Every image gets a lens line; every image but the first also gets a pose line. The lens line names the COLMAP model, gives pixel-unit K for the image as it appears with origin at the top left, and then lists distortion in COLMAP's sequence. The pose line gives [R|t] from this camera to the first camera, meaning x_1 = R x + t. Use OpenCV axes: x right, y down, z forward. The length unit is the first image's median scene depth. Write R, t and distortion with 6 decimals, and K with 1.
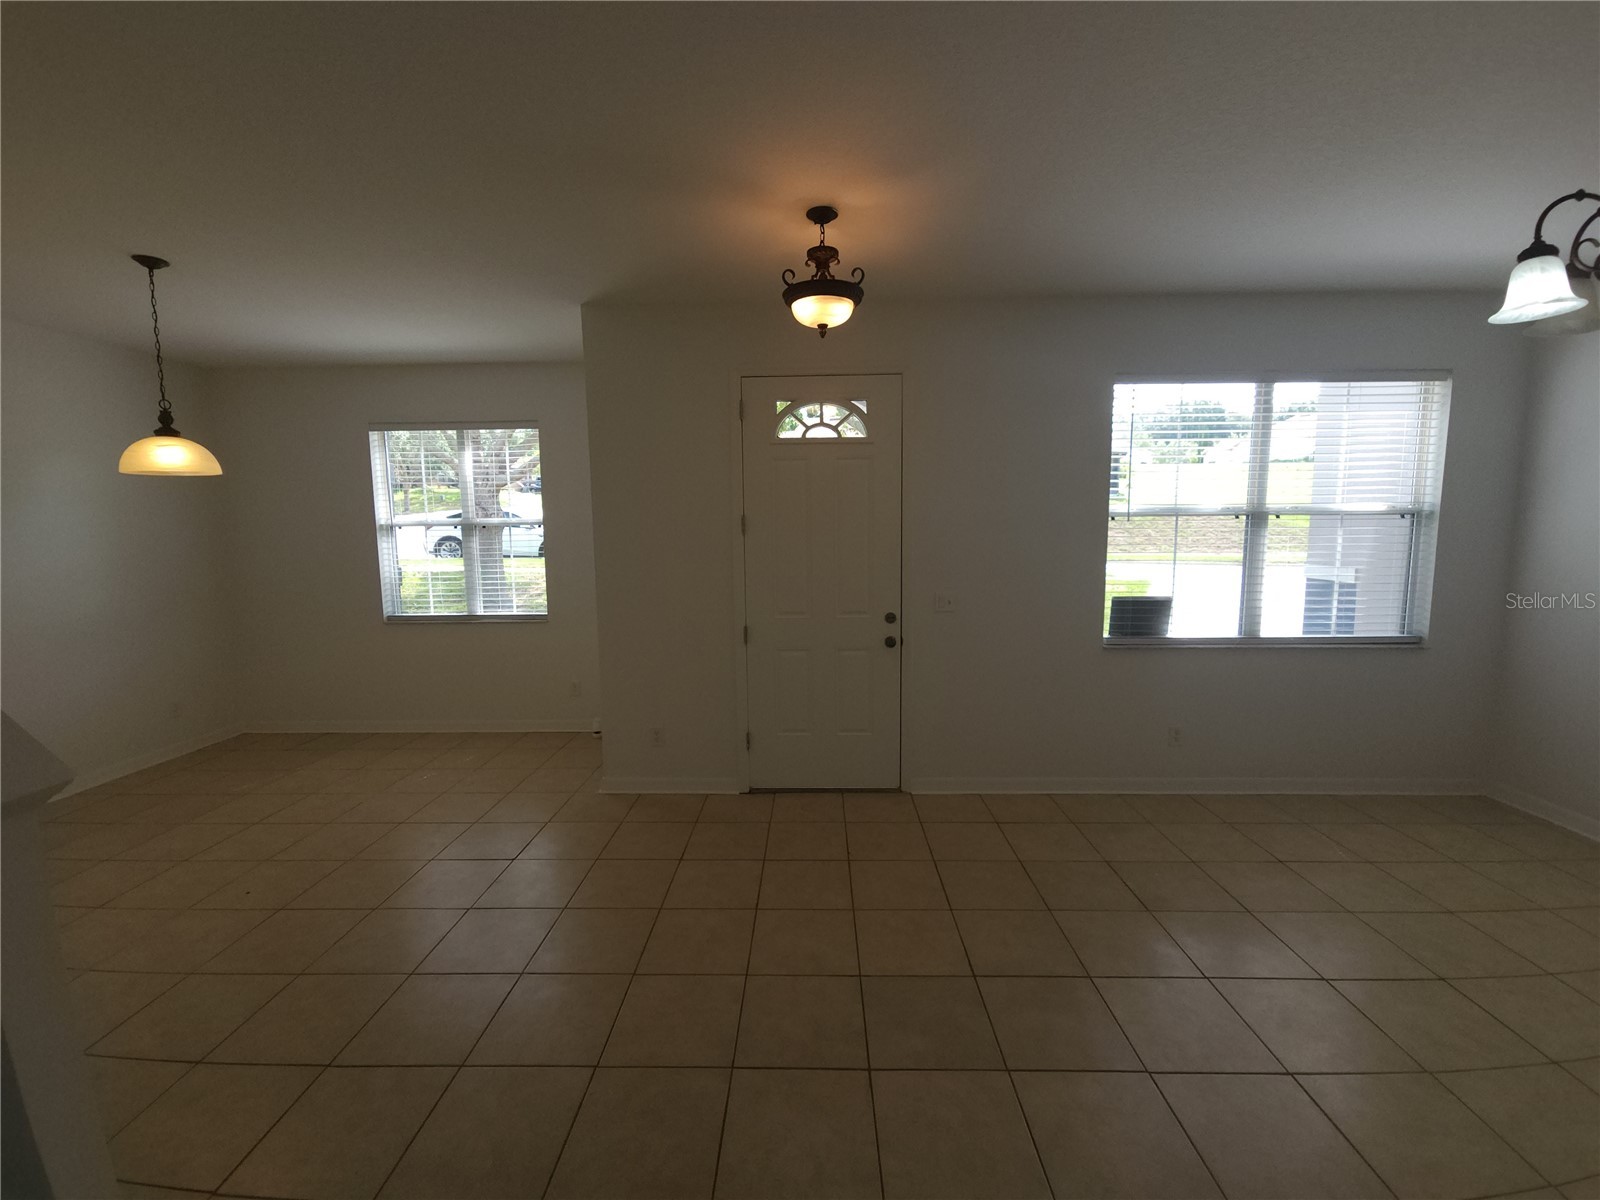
lens RADIAL K [[656.1, 0, 804.0], [0, 656.1, 587.2], [0, 0, 1]] dist [0.004820, -0.002602]
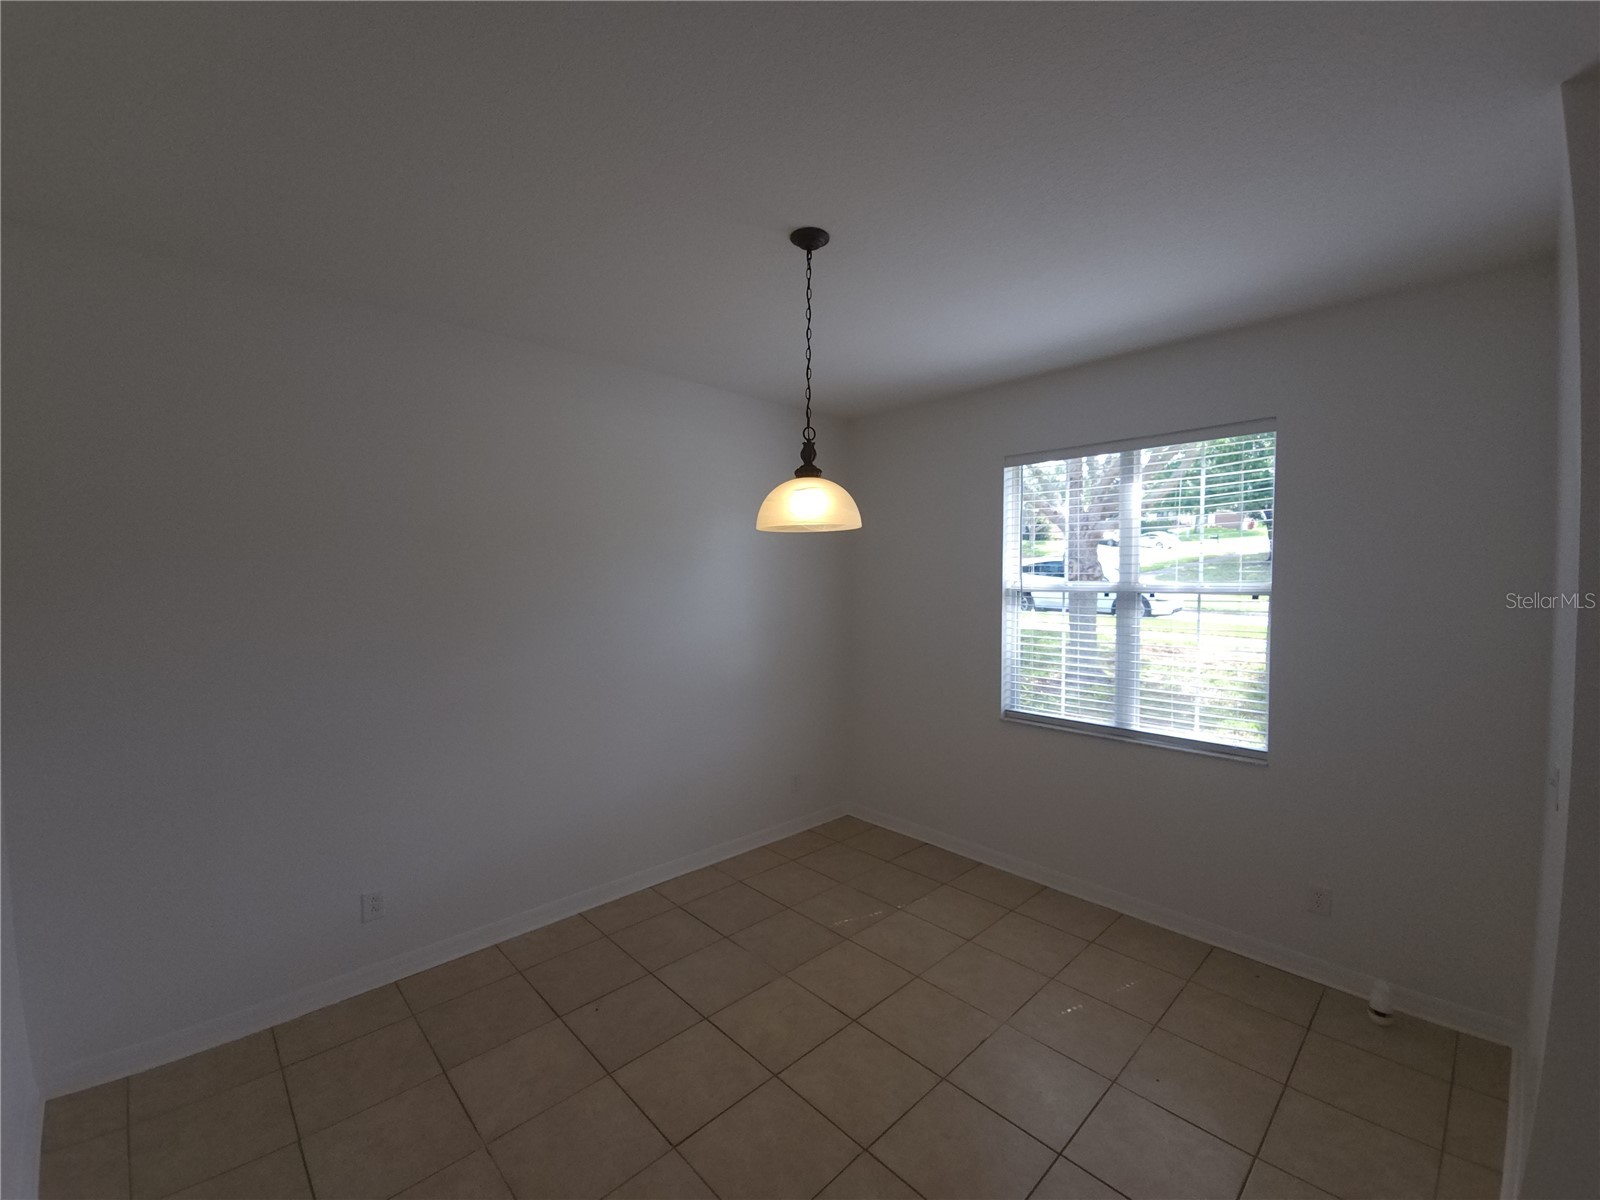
lens RADIAL K [[656.1, 0, 793.9], [0, 656.1, 602.3], [0, 0, 1]] dist [0.004820, -0.002602]
pose [[0.701829, 0.043299, -0.711028, -0.300120], [-0.078192, 0.996802, -0.016479, -0.052217], [0.708041, 0.067162, 0.702970, 0.320043]]
